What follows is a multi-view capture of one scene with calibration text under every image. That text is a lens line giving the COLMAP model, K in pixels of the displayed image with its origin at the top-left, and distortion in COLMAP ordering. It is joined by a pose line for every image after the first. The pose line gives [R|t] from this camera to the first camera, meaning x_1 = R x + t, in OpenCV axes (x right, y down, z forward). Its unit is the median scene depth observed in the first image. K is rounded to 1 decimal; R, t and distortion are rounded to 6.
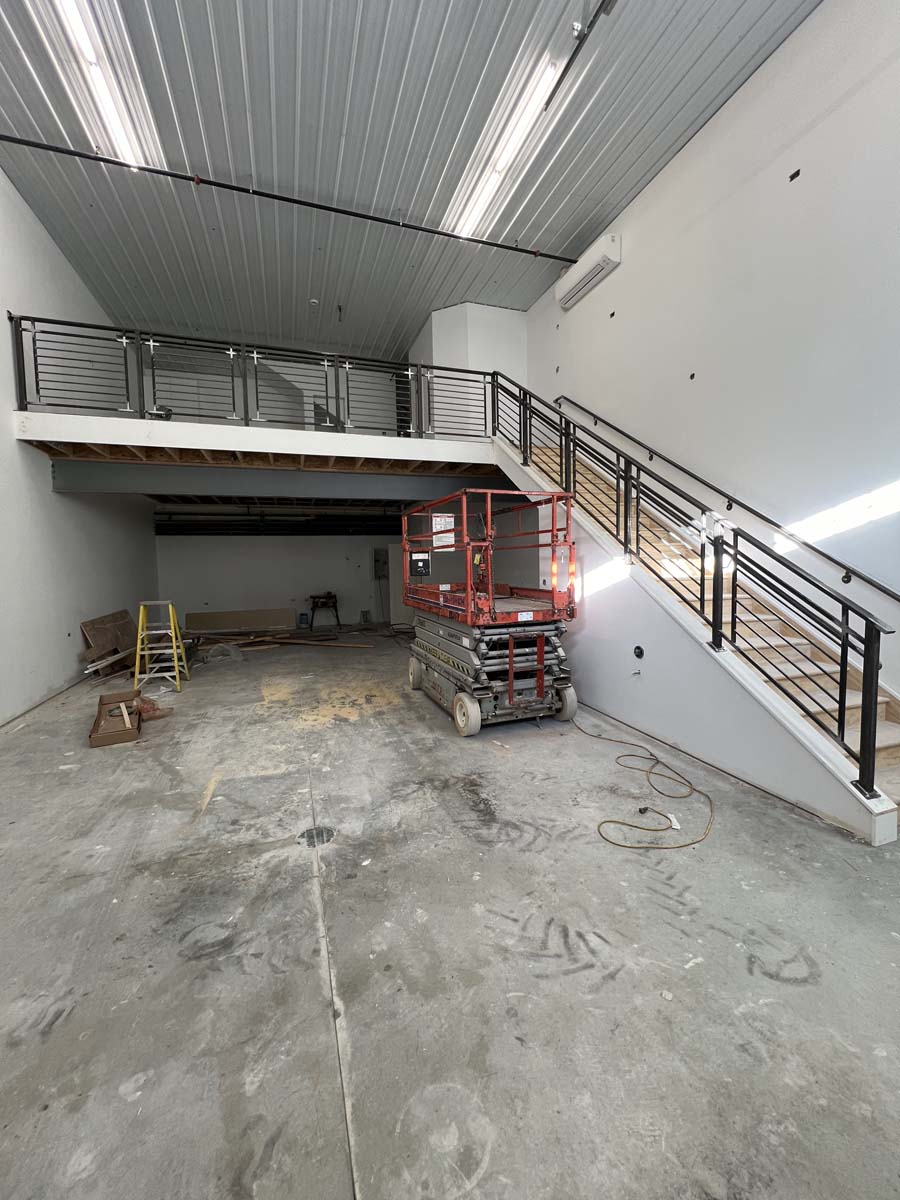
lens RADIAL K [[478.5, 0, 451.3], [0, 478.5, 594.0], [0, 0, 1]] dist [-0.000896, 0.000251]
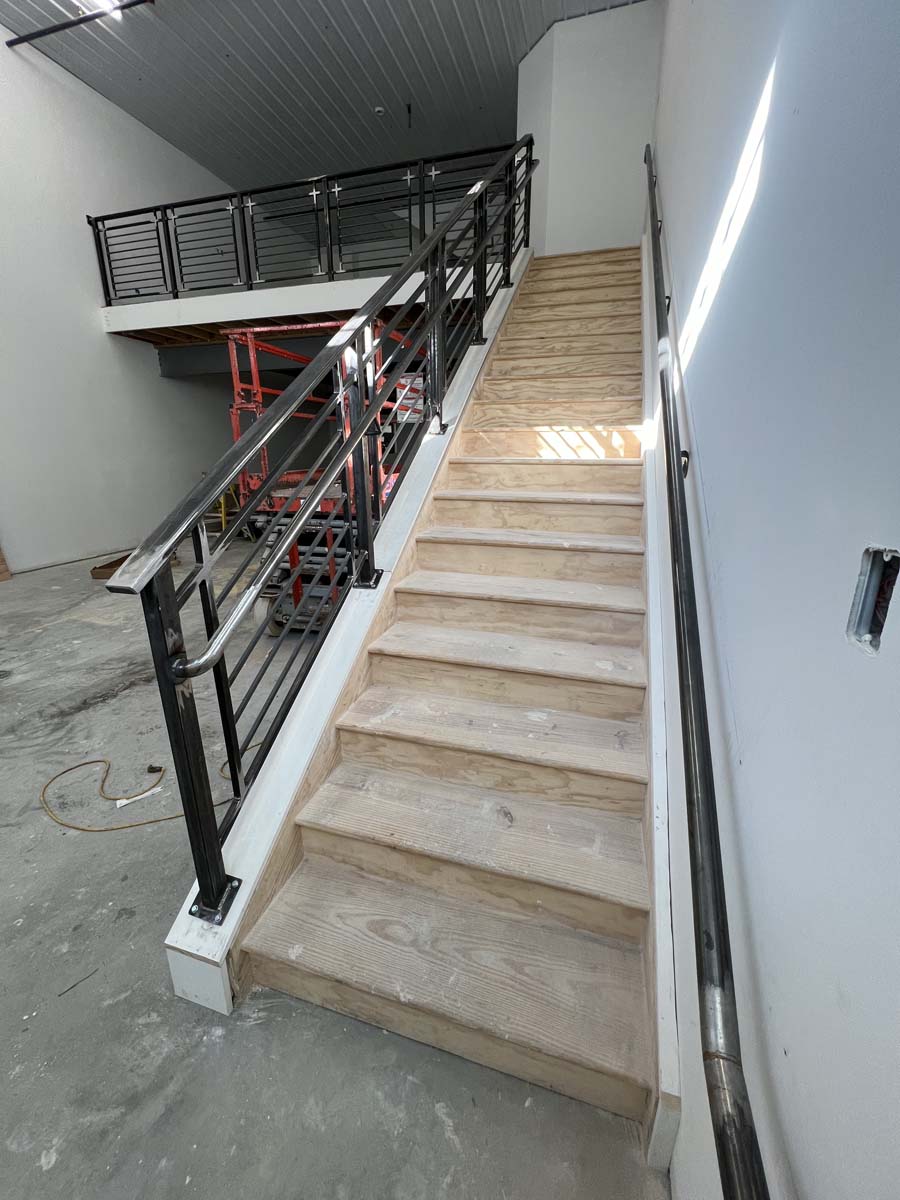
lens RADIAL K [[478.5, 0, 451.3], [0, 478.5, 594.0], [0, 0, 1]] dist [-0.000896, 0.000251]
pose [[0.813028, 0.182977, -0.552724, 1.021723], [-0.051280, 0.968148, 0.245072, -0.020108], [0.579961, -0.170907, 0.796515, 0.640468]]
